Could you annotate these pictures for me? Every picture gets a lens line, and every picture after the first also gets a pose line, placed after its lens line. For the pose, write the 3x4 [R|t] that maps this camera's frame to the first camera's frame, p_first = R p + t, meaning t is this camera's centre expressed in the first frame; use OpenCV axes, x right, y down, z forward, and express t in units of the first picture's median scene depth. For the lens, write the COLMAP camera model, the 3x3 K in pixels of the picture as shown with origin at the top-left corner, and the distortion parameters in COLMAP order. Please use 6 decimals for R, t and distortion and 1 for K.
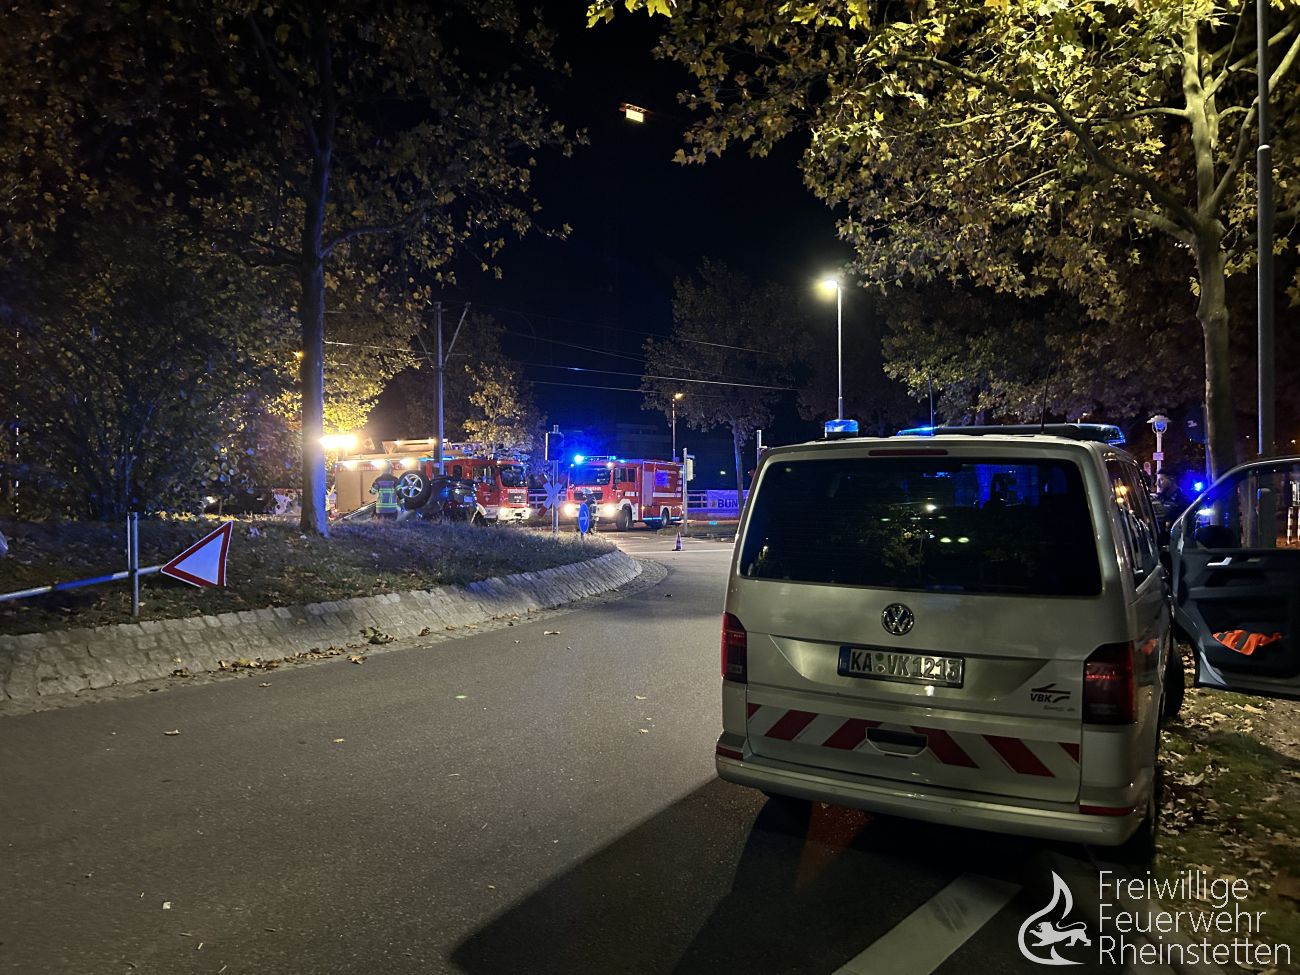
lens RADIAL K [[1017.1, 0, 672.8], [0, 1017.1, 485.4], [0, 0, 1]] dist [0.189854, -0.444518]
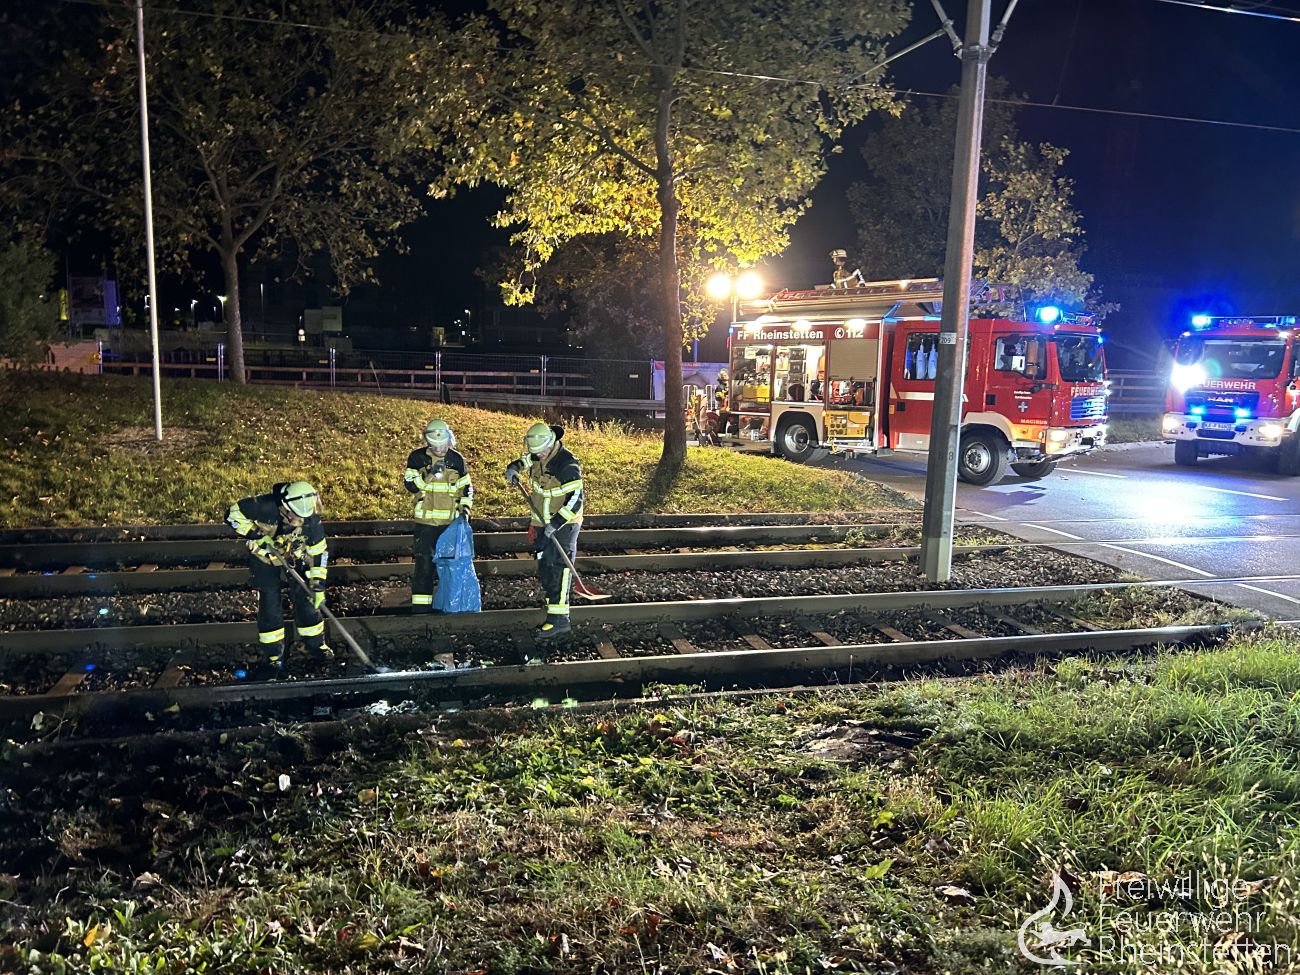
lens RADIAL K [[1017.1, 0, 672.8], [0, 1017.1, 485.4], [0, 0, 1]] dist [0.189854, -0.444518]
pose [[0.914294, 0.081267, -0.396816, -0.134791], [-0.026822, 0.989663, 0.140880, -0.013189], [0.404163, -0.118162, 0.907023, 0.492604]]
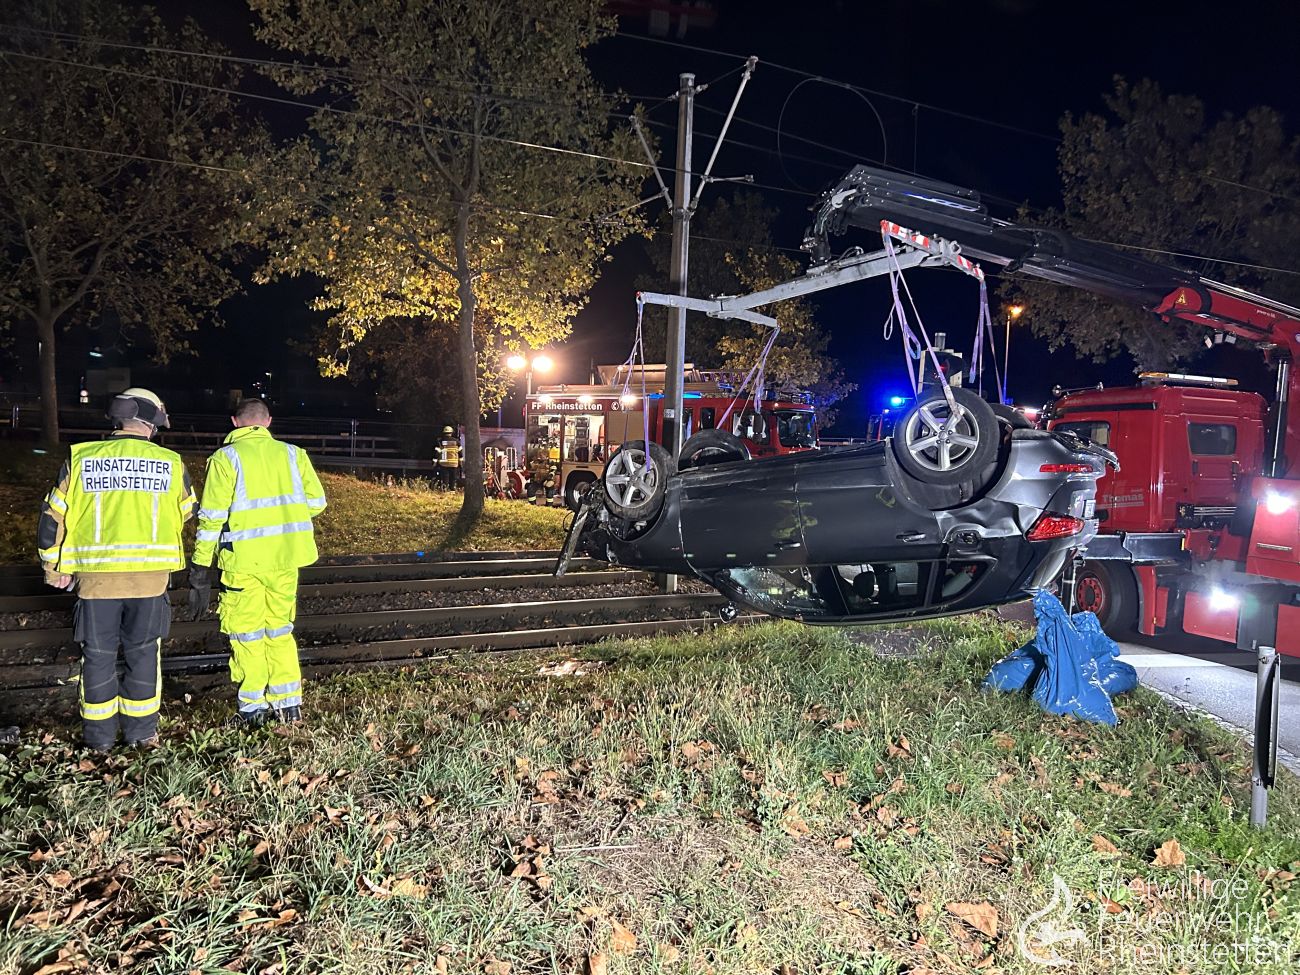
lens RADIAL K [[1017.1, 0, 672.8], [0, 1017.1, 485.4], [0, 0, 1]] dist [0.189854, -0.444518]
pose [[0.971509, 0.053888, -0.230796, -0.088501], [-0.038496, 0.996755, 0.070687, -0.015467], [0.233856, -0.059789, 0.970431, 0.406108]]
